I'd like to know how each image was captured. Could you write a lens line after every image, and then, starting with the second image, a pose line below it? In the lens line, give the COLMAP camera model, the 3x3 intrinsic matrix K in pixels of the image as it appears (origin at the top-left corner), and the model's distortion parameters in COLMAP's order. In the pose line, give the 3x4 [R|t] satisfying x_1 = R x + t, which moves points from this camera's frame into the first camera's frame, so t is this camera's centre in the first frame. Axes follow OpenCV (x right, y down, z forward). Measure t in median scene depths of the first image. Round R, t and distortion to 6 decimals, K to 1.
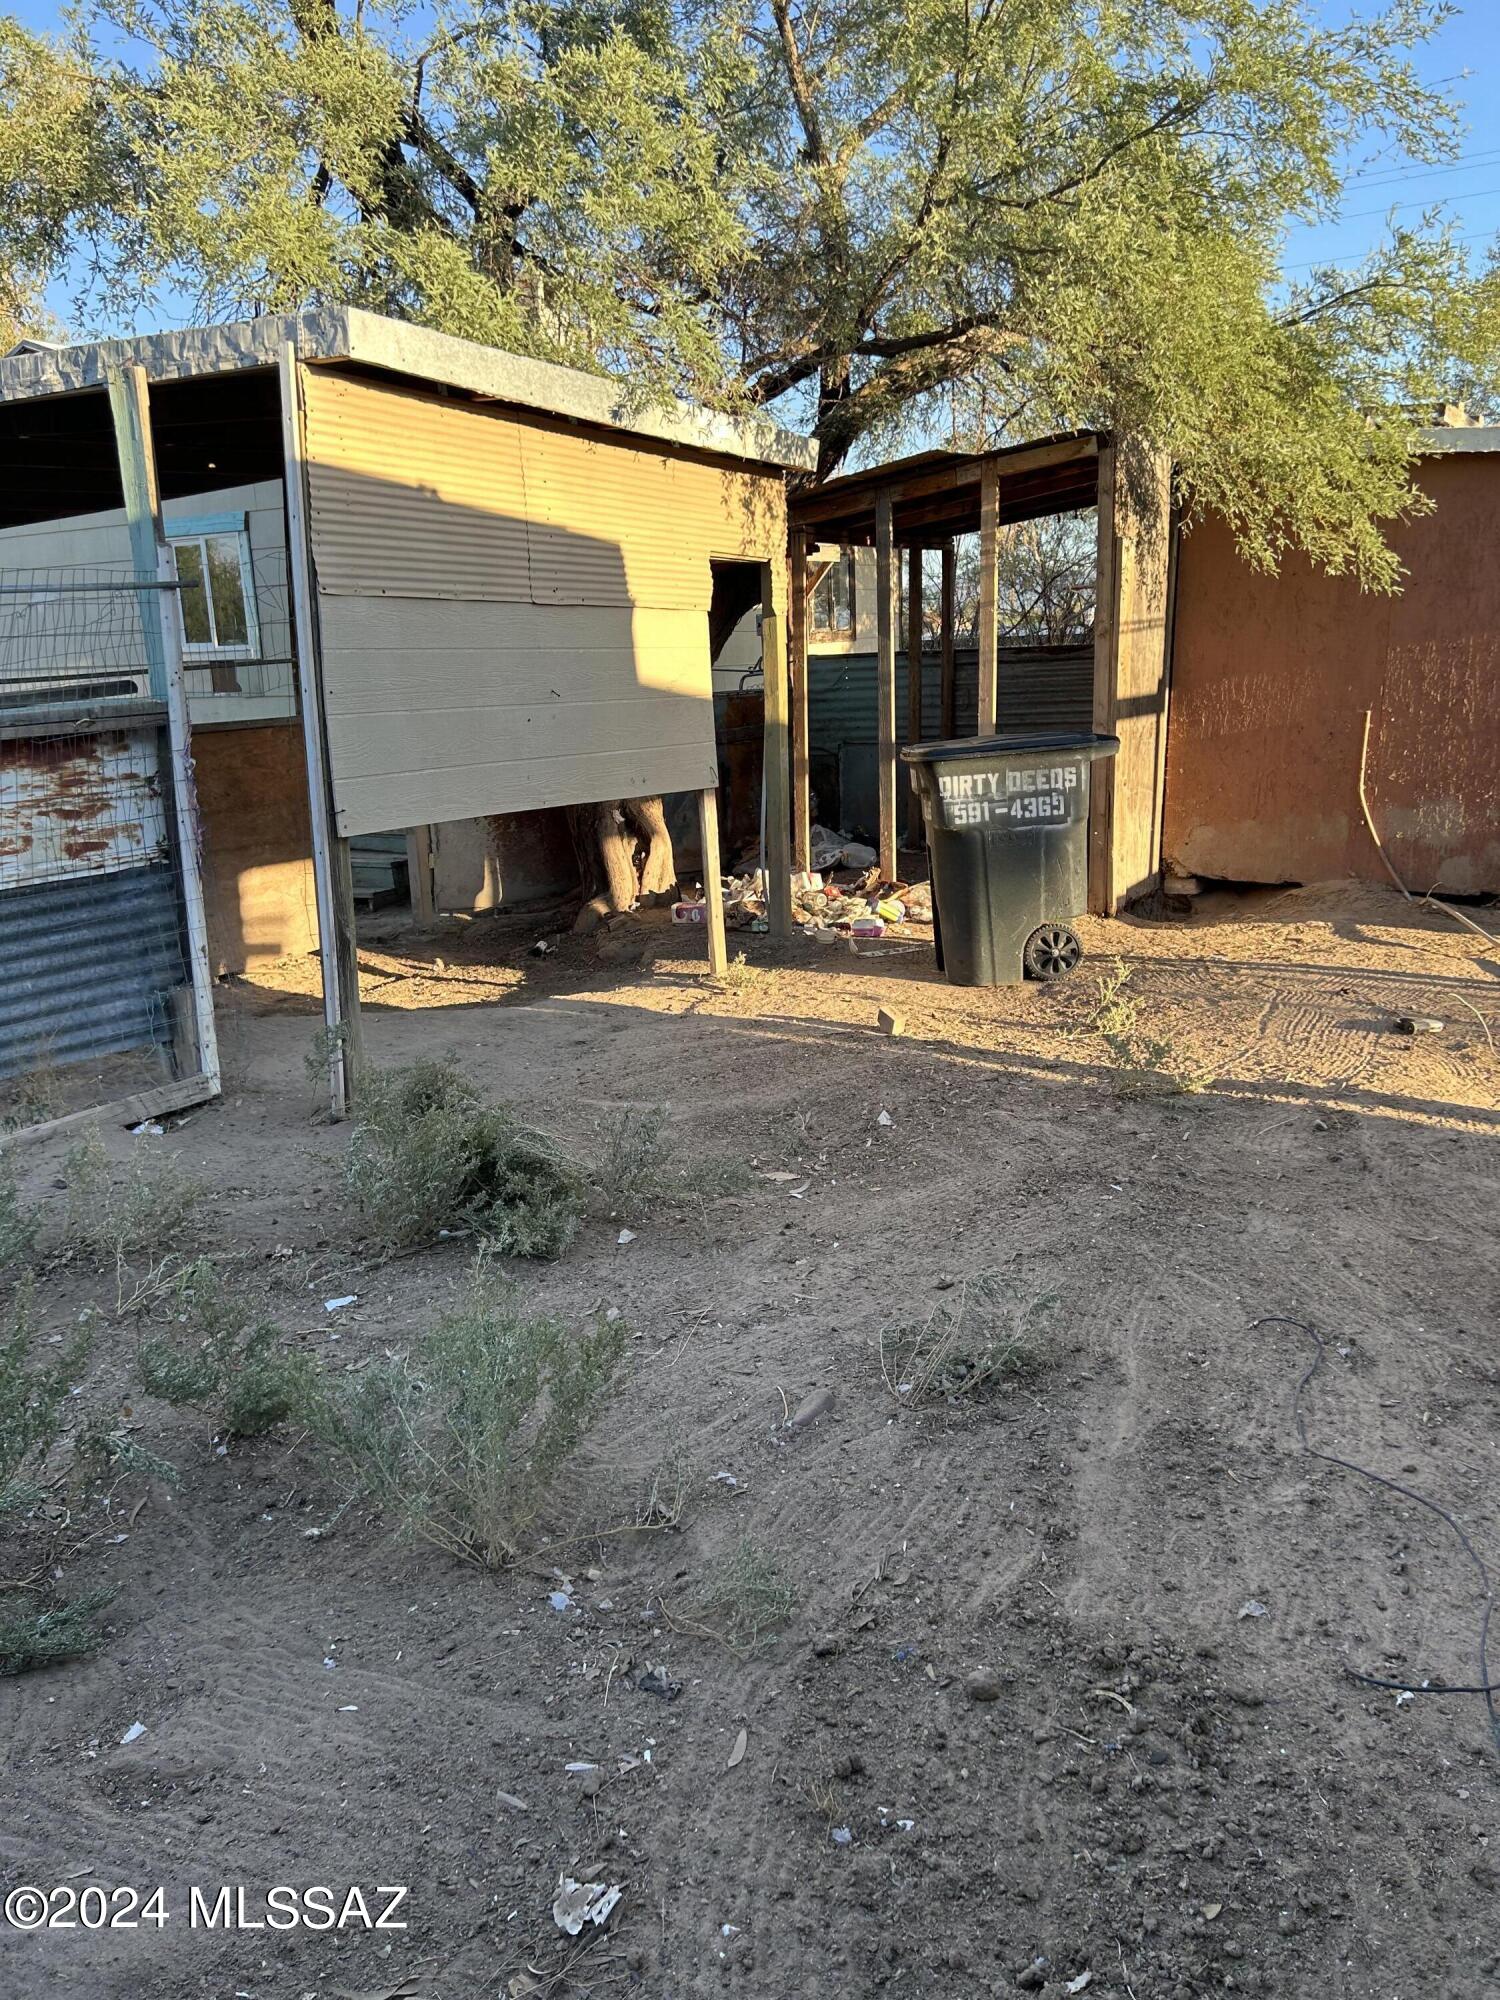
lens RADIAL K [[1522.6, 0, 750.0], [0, 1522.6, 1000.0], [0, 0, 1]] dist [0.007863, -0.026410]
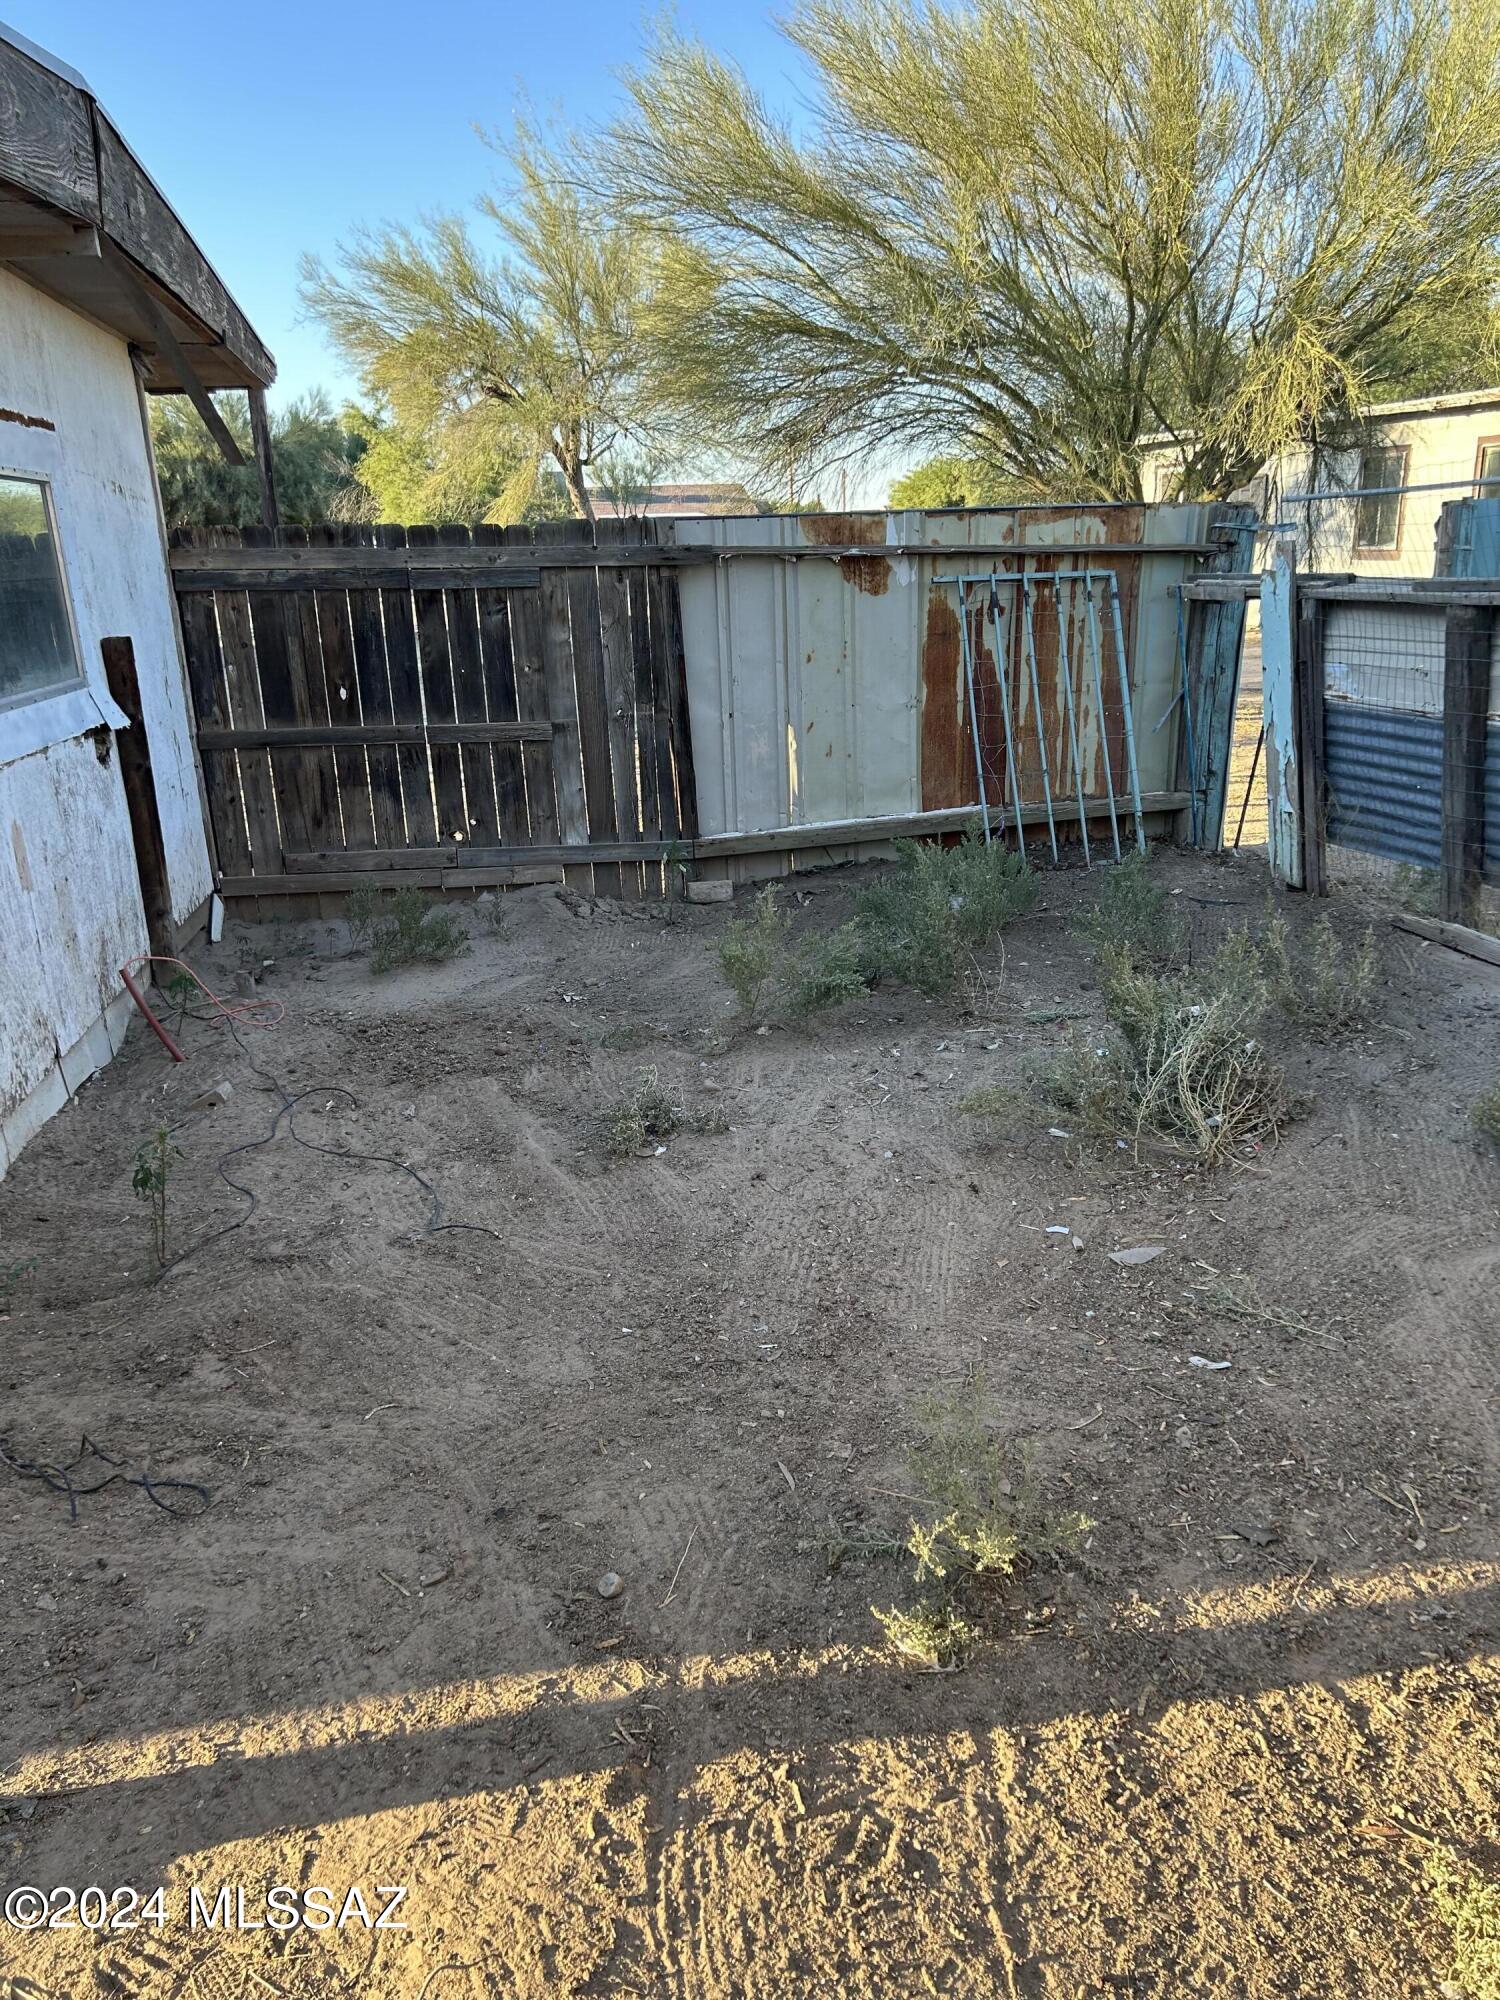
lens RADIAL K [[1522.6, 0, 750.0], [0, 1522.6, 1000.0], [0, 0, 1]] dist [0.007863, -0.026410]
pose [[-0.744268, 0.243955, -0.621733, 0.715643], [-0.099393, 0.880079, 0.464307, -0.397798], [0.660444, 0.407365, -0.630767, 1.489547]]
